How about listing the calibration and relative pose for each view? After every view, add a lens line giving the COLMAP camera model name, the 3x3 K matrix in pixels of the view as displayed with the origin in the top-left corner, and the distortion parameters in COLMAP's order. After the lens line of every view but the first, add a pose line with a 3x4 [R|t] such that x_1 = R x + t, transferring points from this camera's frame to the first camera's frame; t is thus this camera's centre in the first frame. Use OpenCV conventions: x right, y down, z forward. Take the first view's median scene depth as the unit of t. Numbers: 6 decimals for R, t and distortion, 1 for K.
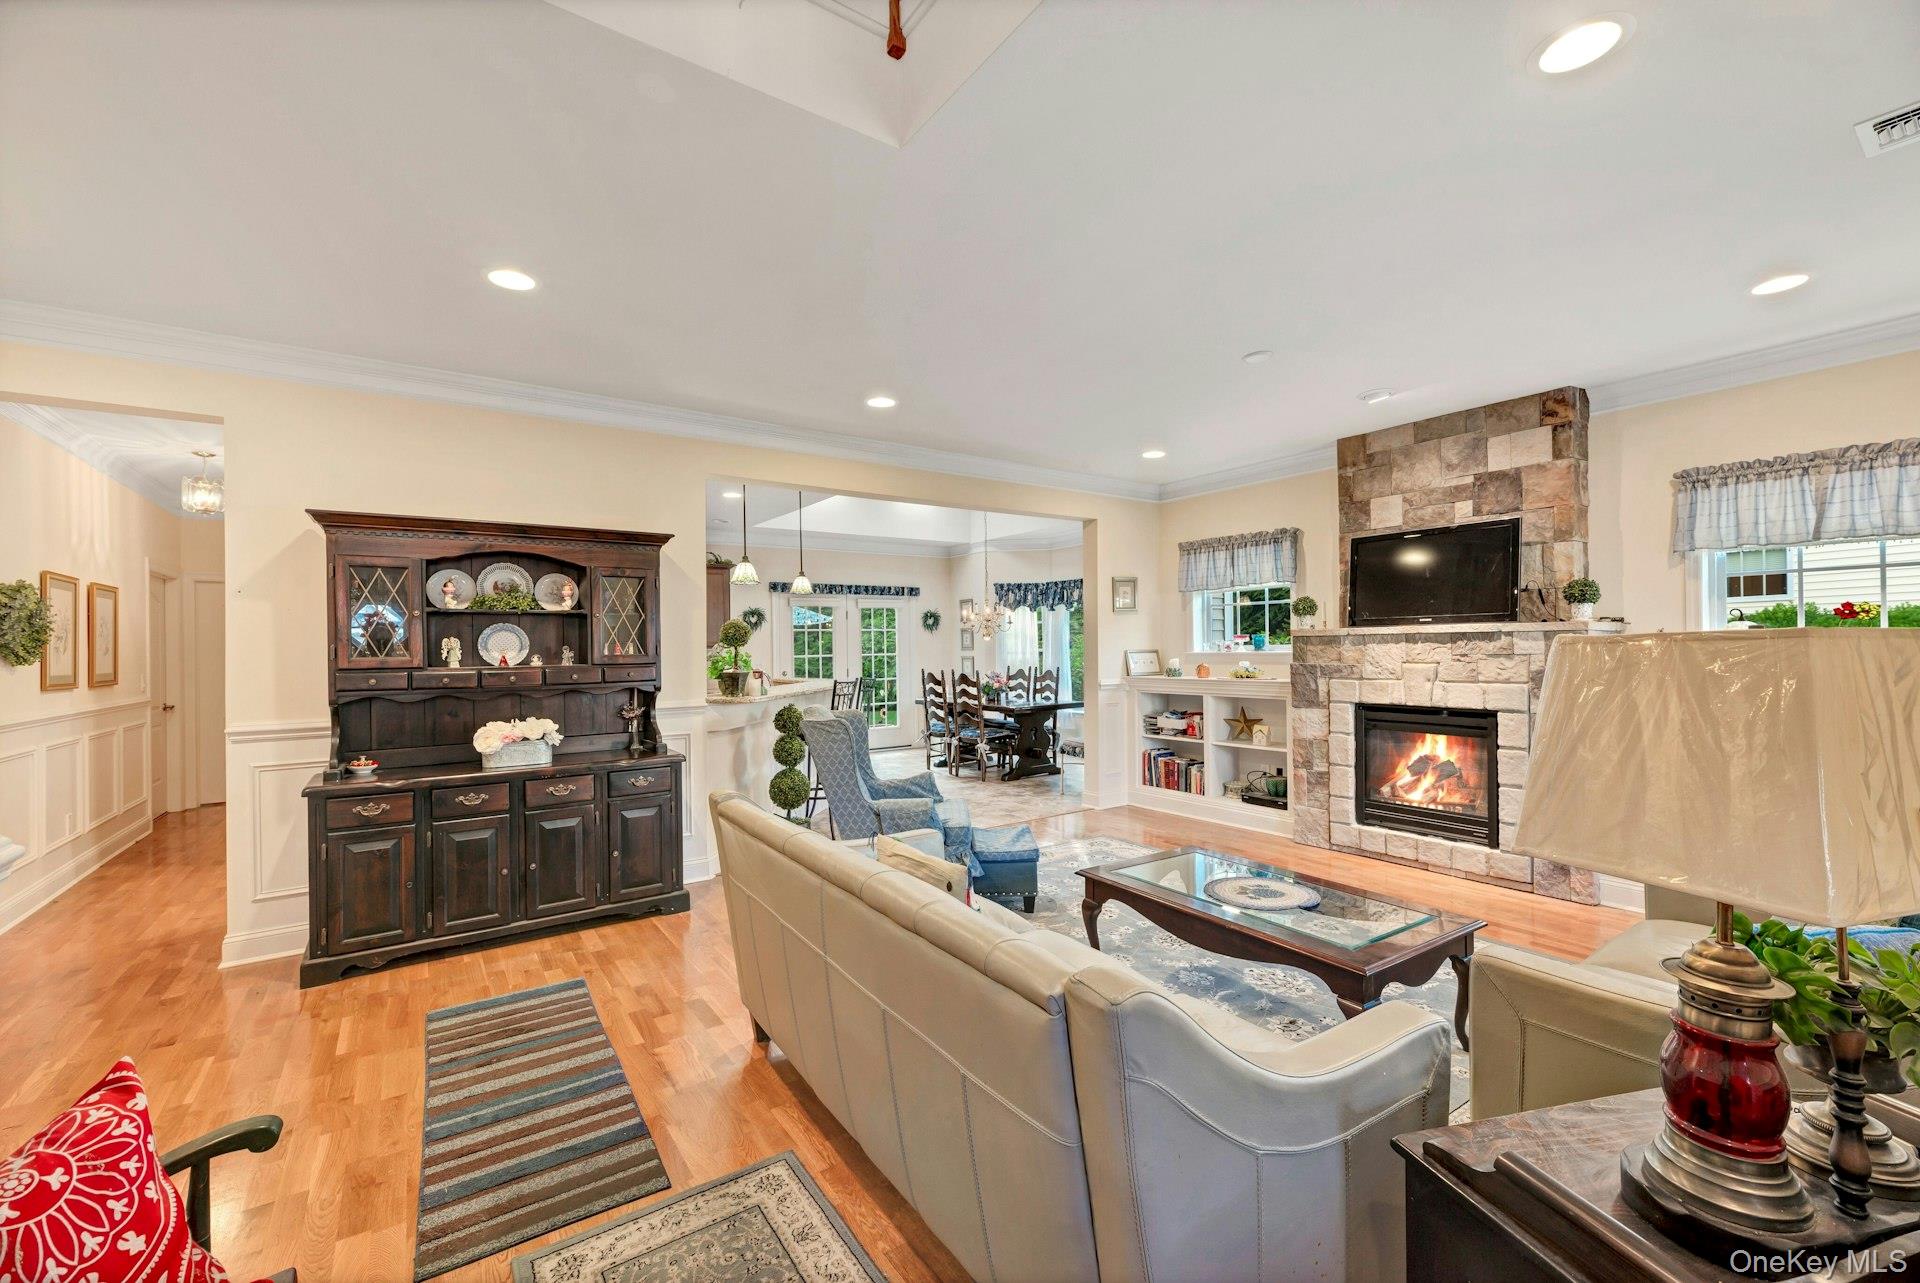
lens RADIAL K [[780.1, 0, 962.7], [0, 780.1, 646.3], [0, 0, 1]] dist [0.000779, 0.000243]
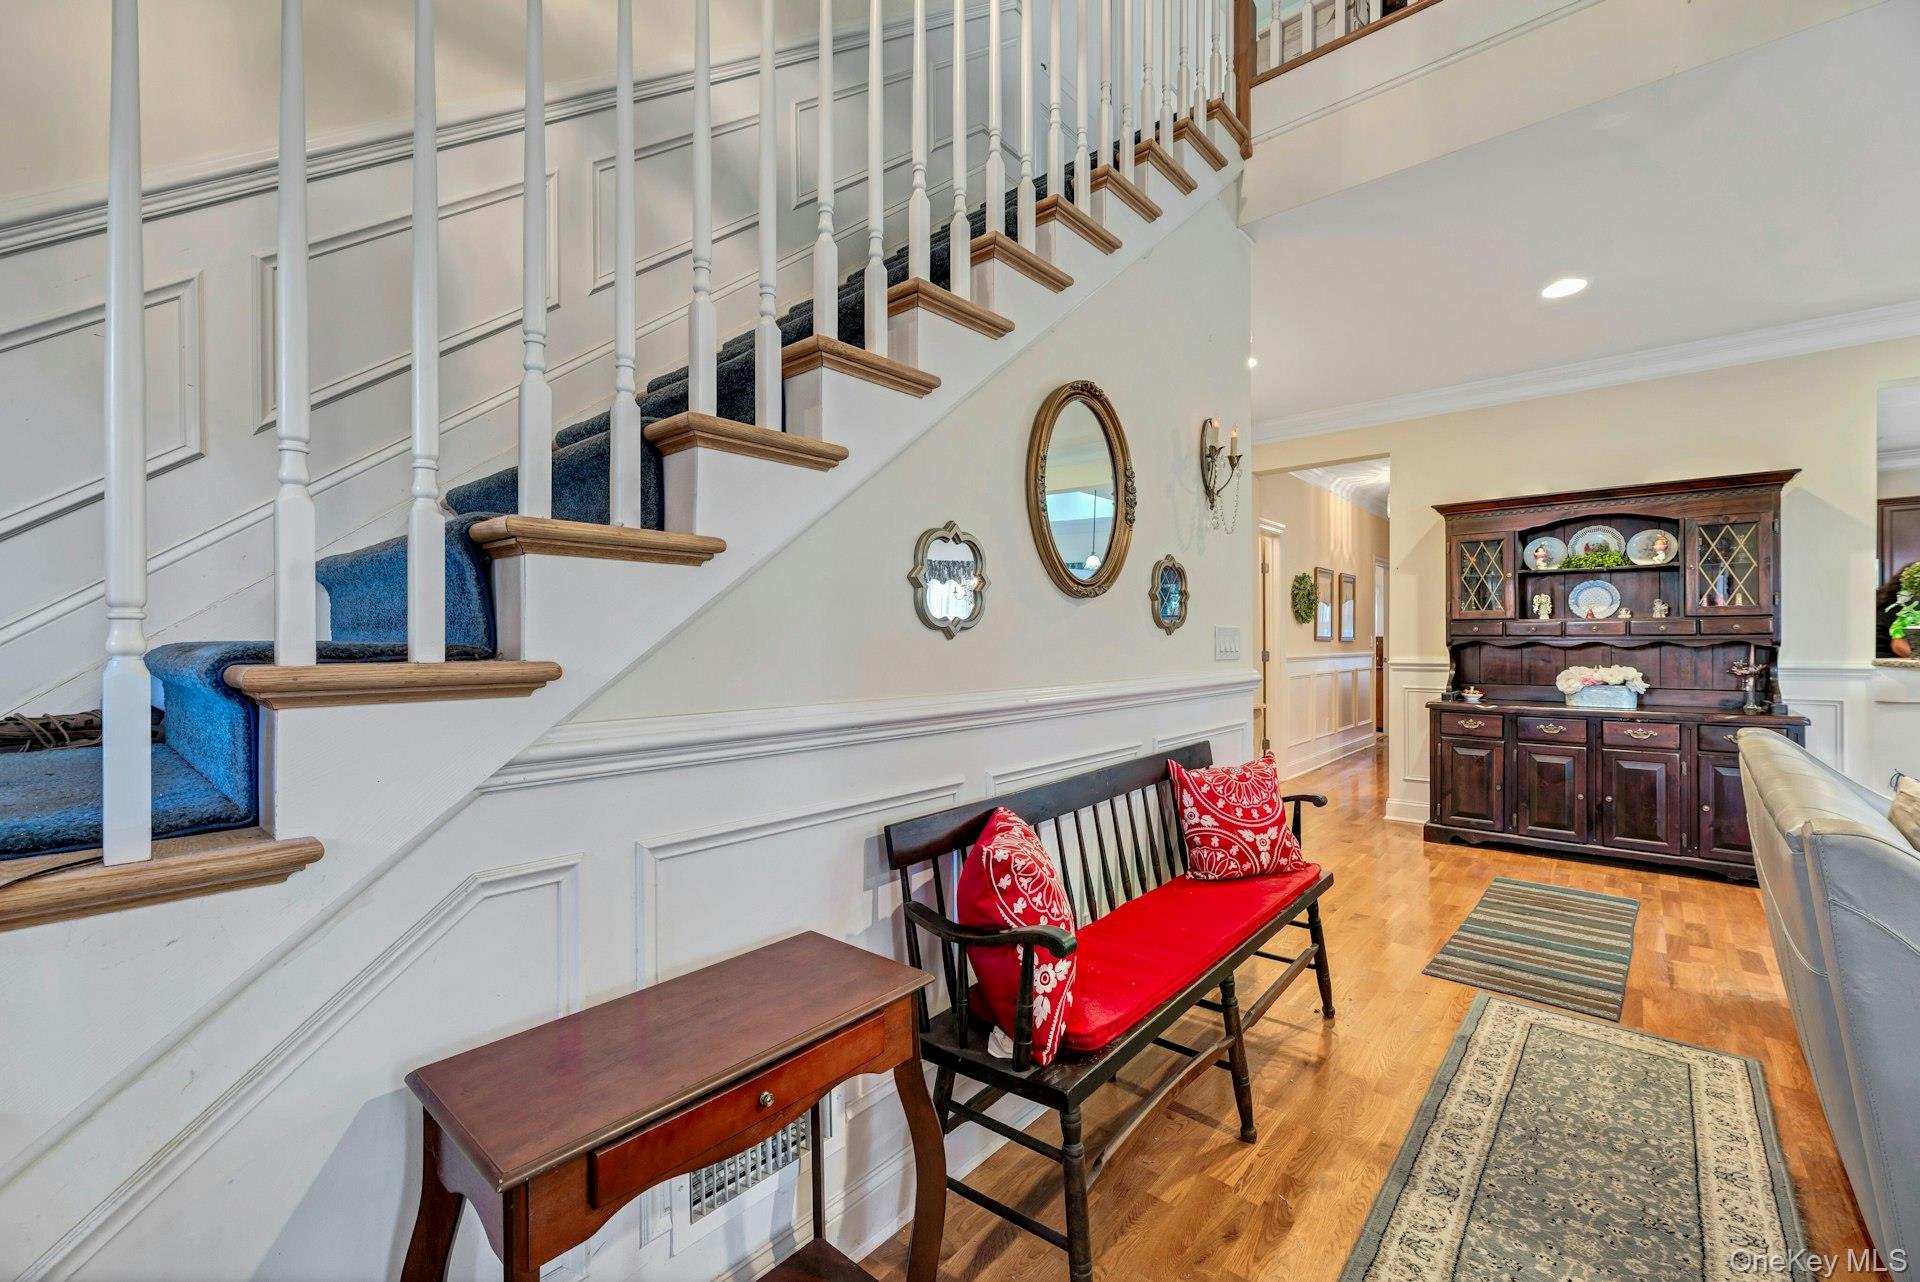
lens RADIAL K [[780.1, 0, 956.4], [0, 780.1, 640.1], [0, 0, 1]] dist [0.000779, 0.000243]
pose [[0.237016, 0.012364, -0.971427, 0.503764], [0.000302, 0.999918, 0.012800, 0.074998], [0.971506, -0.003328, 0.236993, -0.260512]]
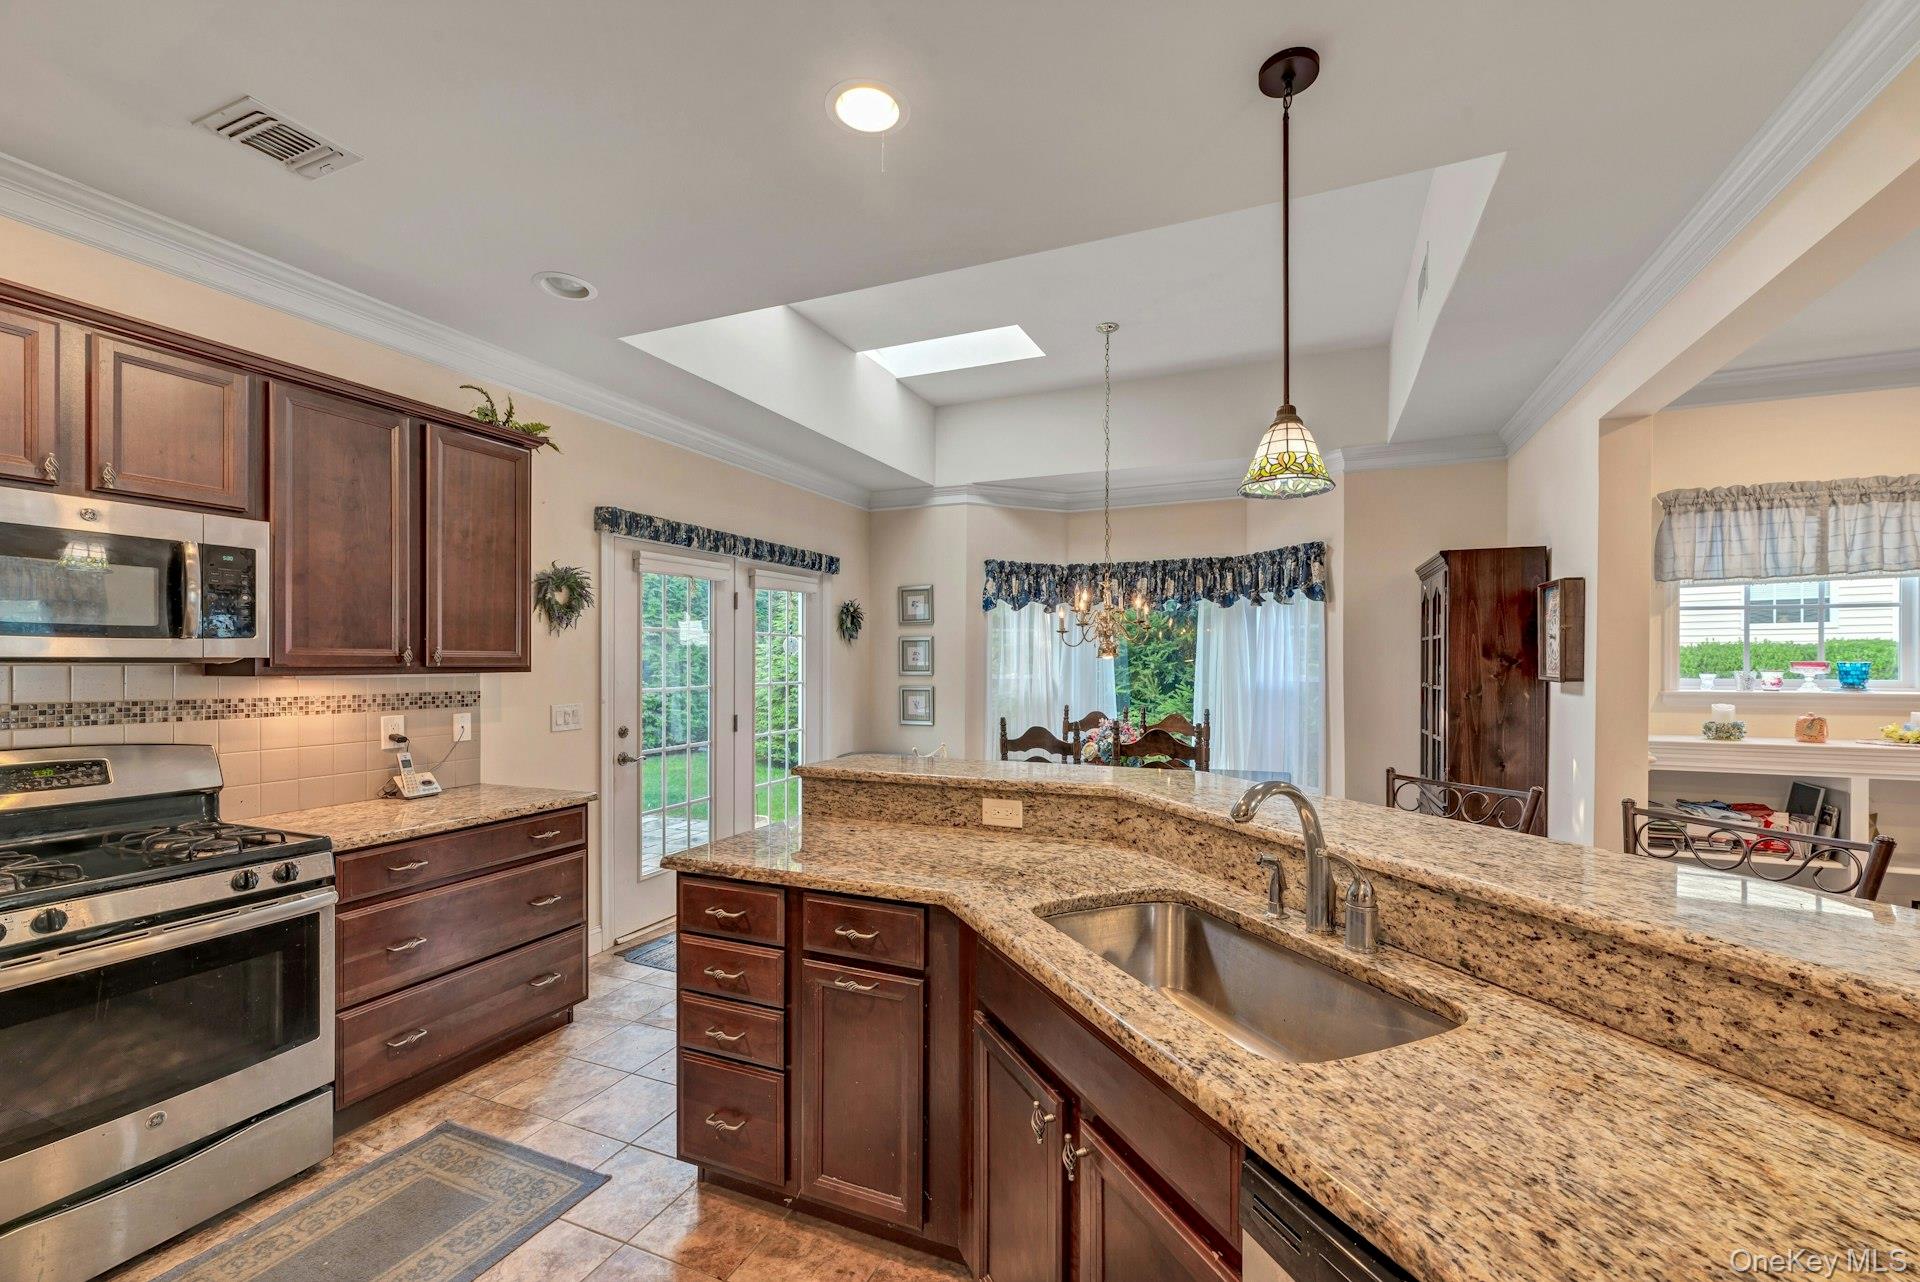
lens RADIAL K [[780.1, 0, 965.9], [0, 780.1, 658.7], [0, 0, 1]] dist [0.000779, 0.000243]
pose [[0.846364, 0.014413, 0.532410, -0.458608], [-0.011738, 0.999896, -0.008409, -0.004753], [-0.532475, 0.000868, 0.846445, 0.860282]]
